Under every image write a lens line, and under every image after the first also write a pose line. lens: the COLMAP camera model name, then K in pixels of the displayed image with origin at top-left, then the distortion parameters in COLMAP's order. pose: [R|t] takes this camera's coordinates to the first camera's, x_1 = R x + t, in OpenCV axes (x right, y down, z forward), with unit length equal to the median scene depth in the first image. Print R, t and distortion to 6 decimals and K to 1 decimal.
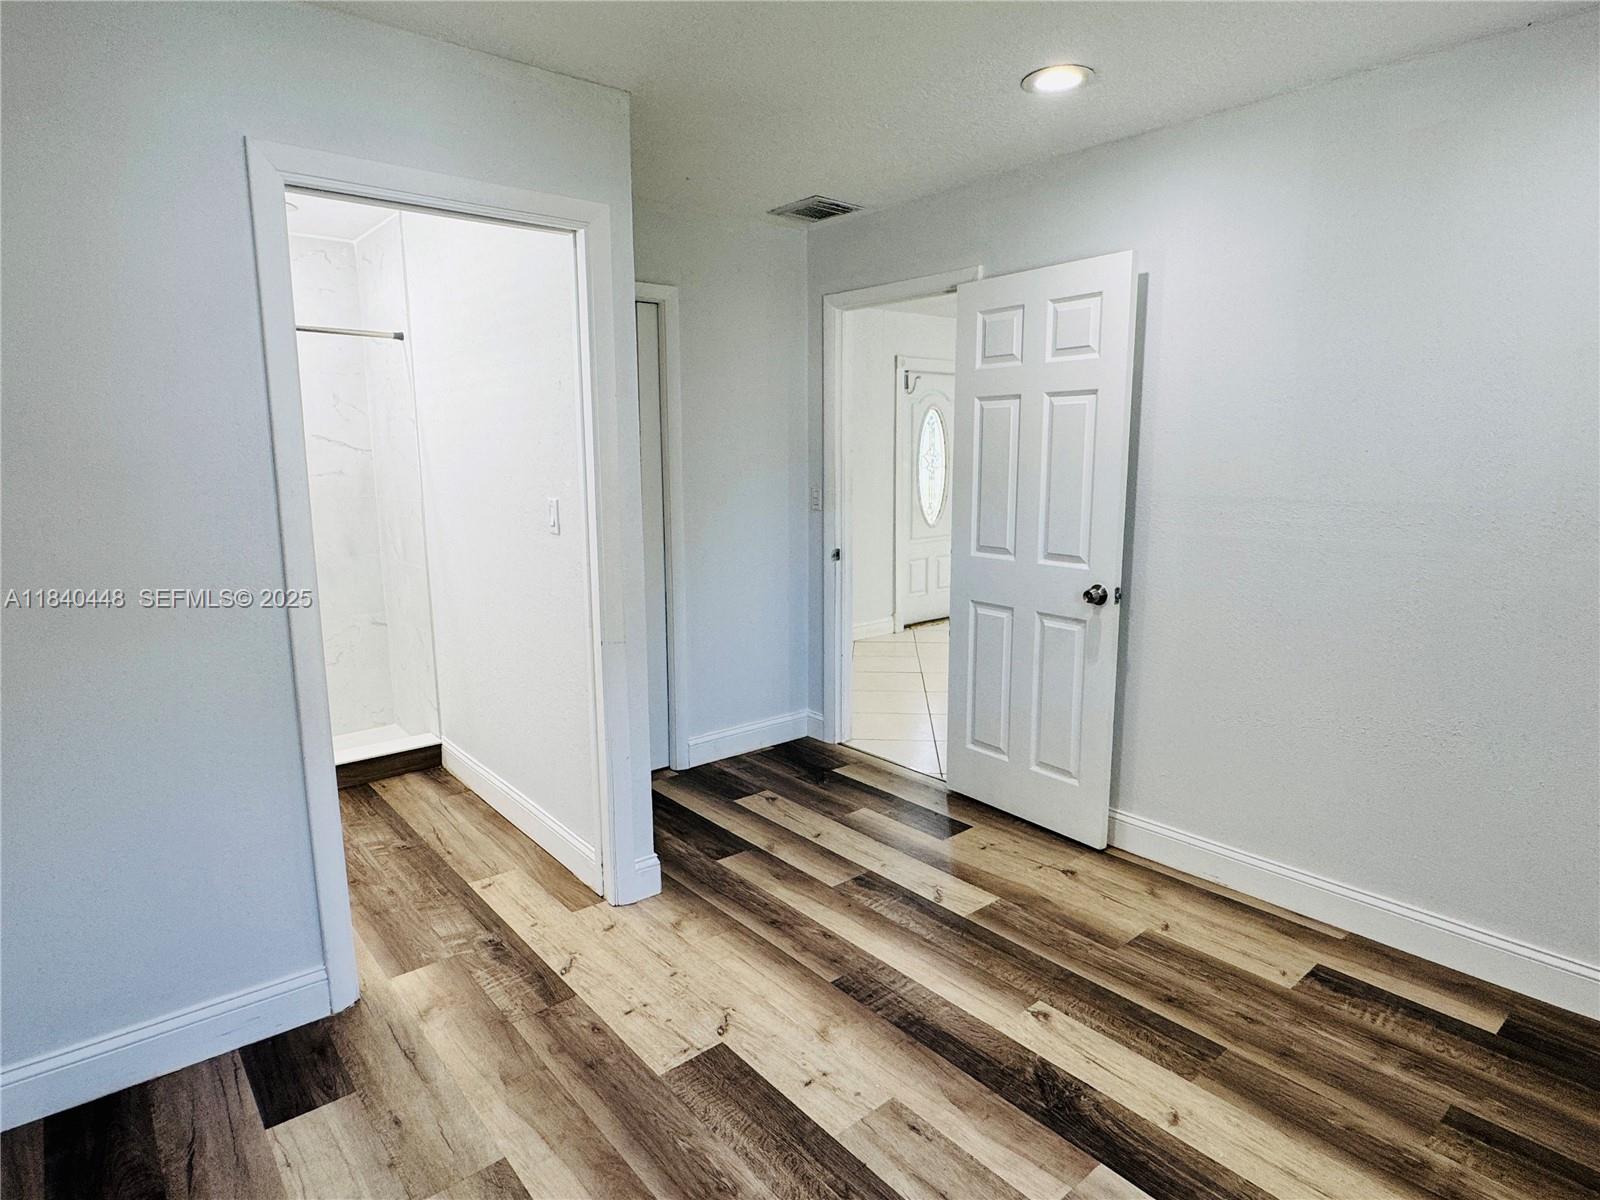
lens RADIAL K [[894.9, 0, 794.1], [0, 894.9, 611.9], [0, 0, 1]] dist [-0.003336, -0.000991]
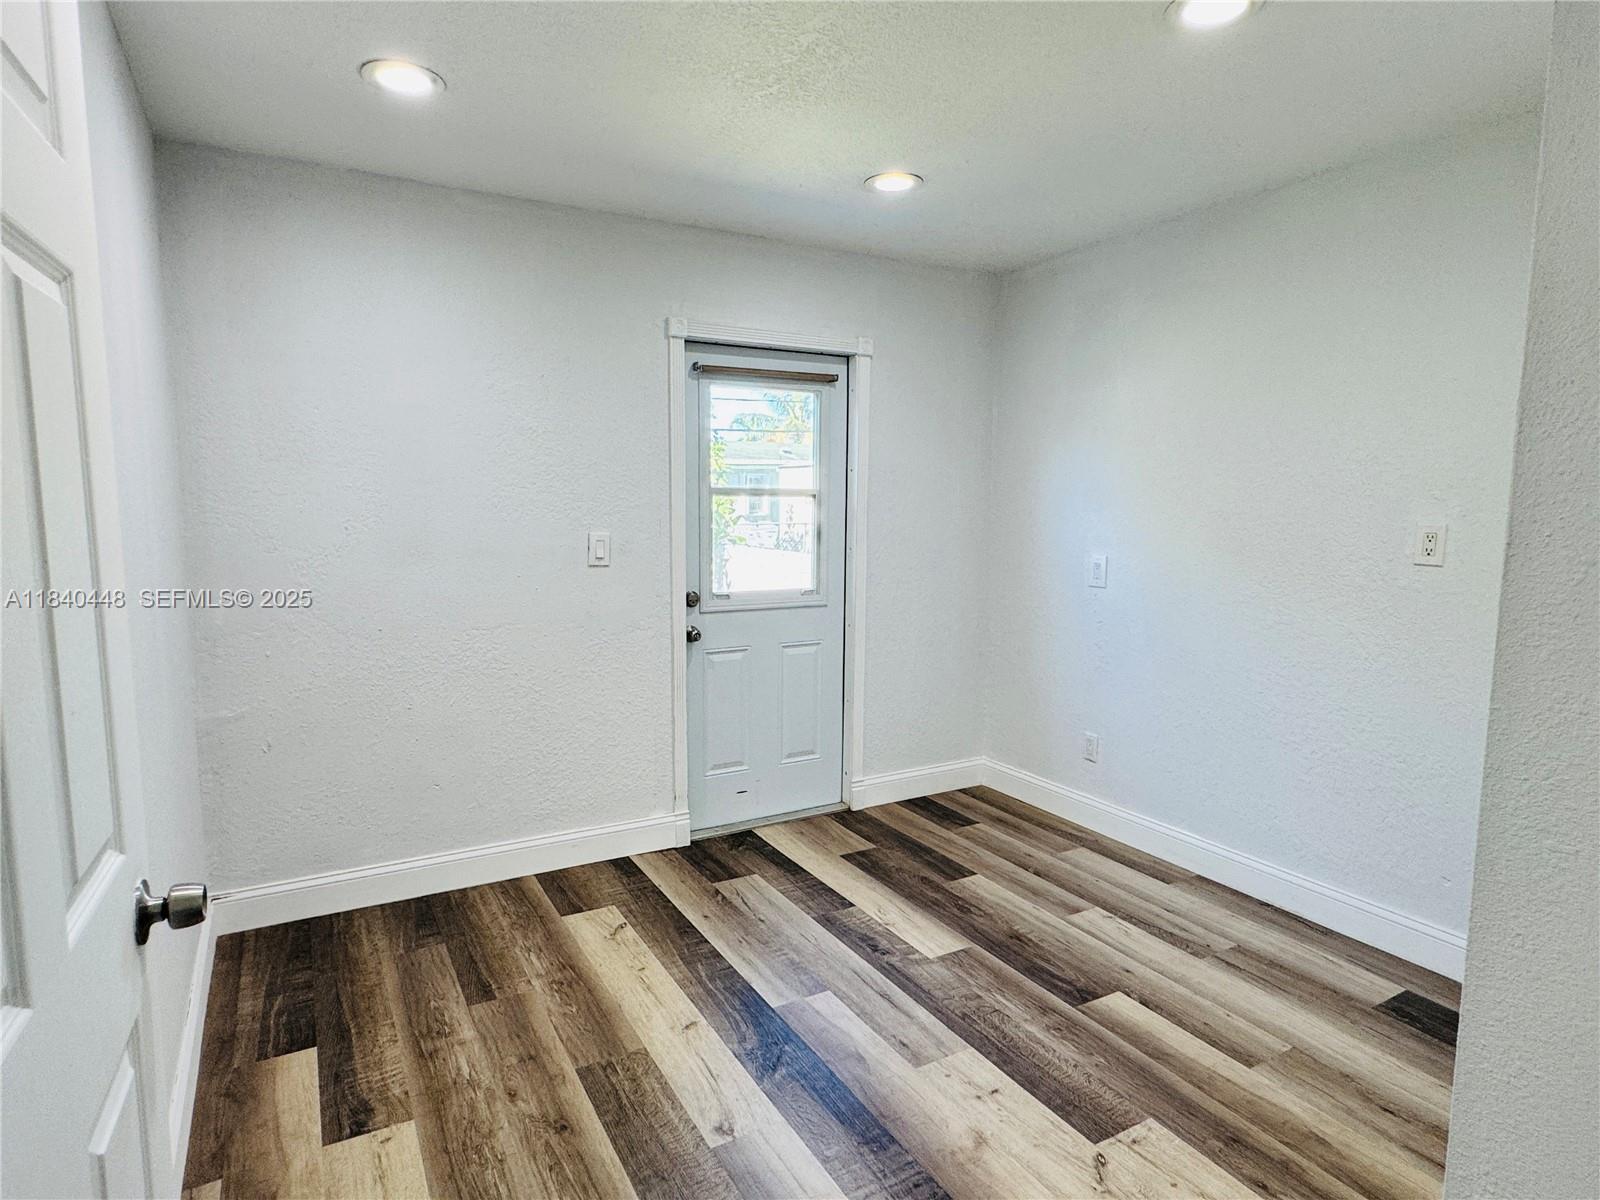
lens RADIAL K [[894.9, 0, 799.1], [0, 894.9, 597.3], [0, 0, 1]] dist [-0.003336, -0.000991]
pose [[-0.984611, -0.016605, 0.173969, 0.065464], [0.034364, 0.957645, 0.285892, -0.311135], [-0.171348, 0.287471, -0.942338, 1.768591]]
